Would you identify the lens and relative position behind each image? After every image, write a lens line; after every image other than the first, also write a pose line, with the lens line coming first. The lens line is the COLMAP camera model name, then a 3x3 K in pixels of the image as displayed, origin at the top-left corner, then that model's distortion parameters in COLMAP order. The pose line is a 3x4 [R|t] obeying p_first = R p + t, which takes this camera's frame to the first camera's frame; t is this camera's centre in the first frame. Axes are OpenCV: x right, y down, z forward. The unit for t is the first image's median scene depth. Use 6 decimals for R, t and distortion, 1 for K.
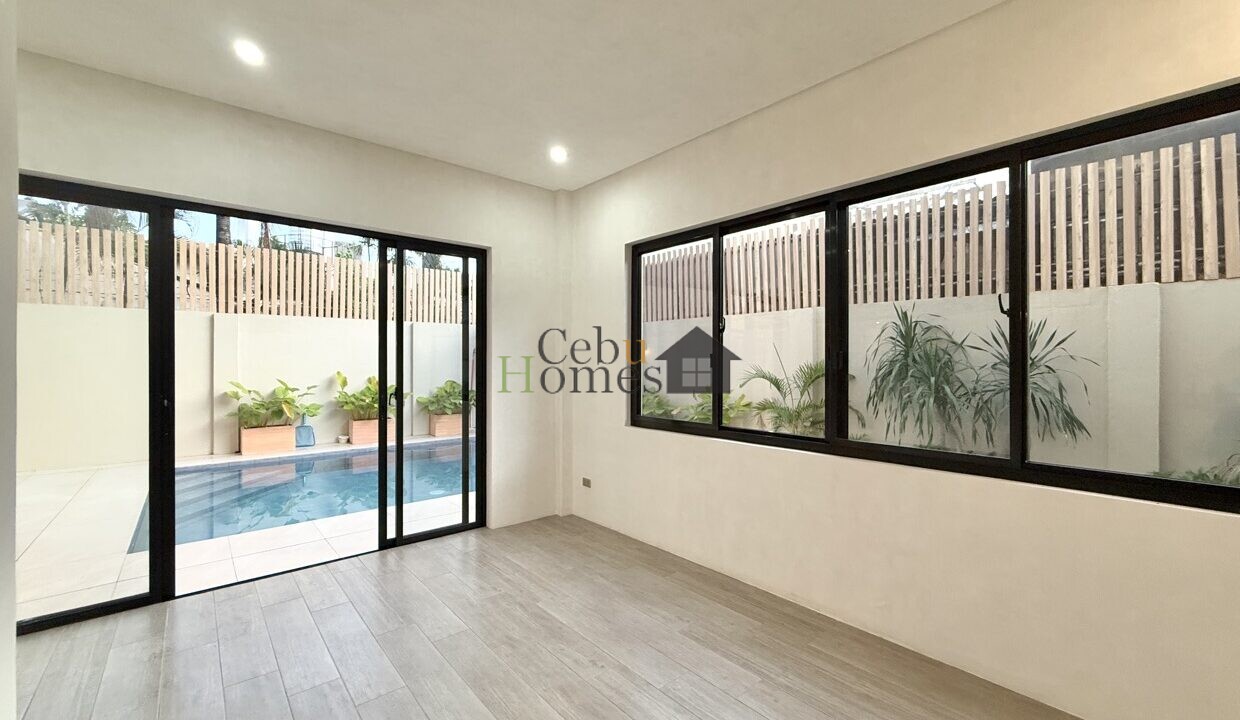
lens RADIAL K [[495.8, 0, 609.7], [0, 495.8, 355.7], [0, 0, 1]] dist [0.000783, -0.000578]
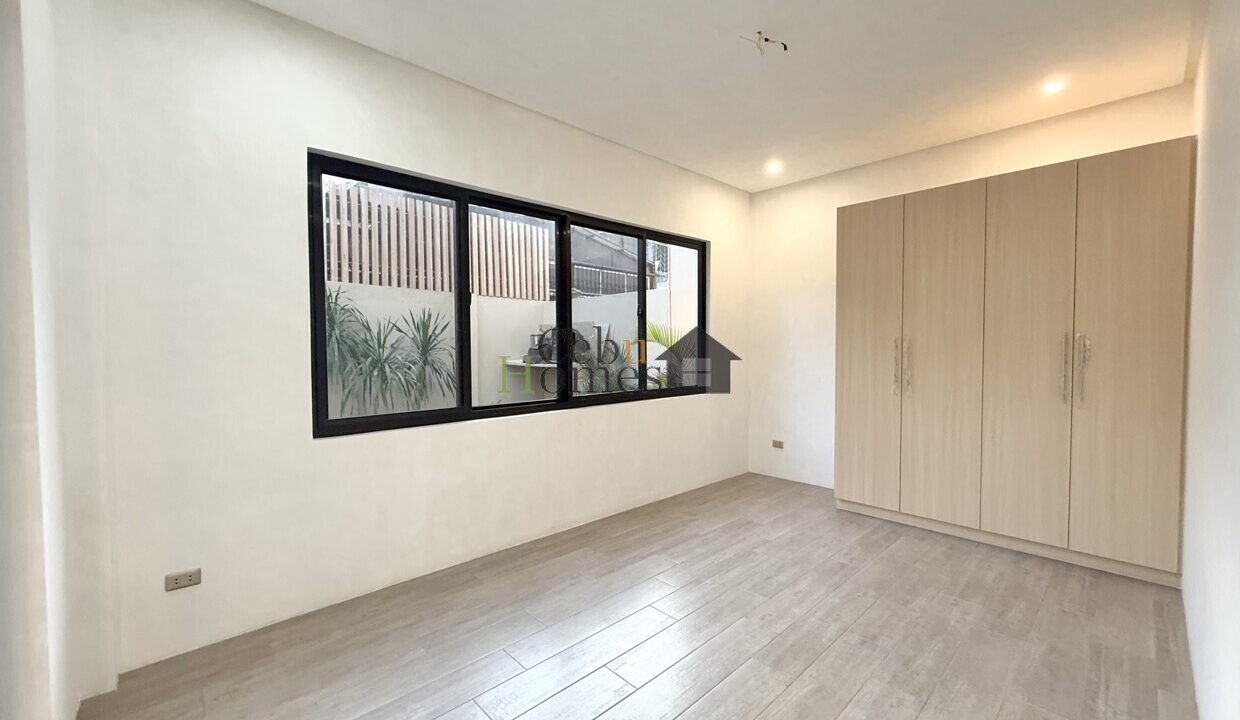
lens RADIAL K [[495.8, 0, 626.0], [0, 495.8, 359.2], [0, 0, 1]] dist [0.000783, -0.000578]
pose [[-0.058891, -0.031159, 0.997778, -0.760993], [-0.007664, 0.999497, 0.030760, 0.018447], [-0.998235, -0.005835, -0.059100, 0.788070]]
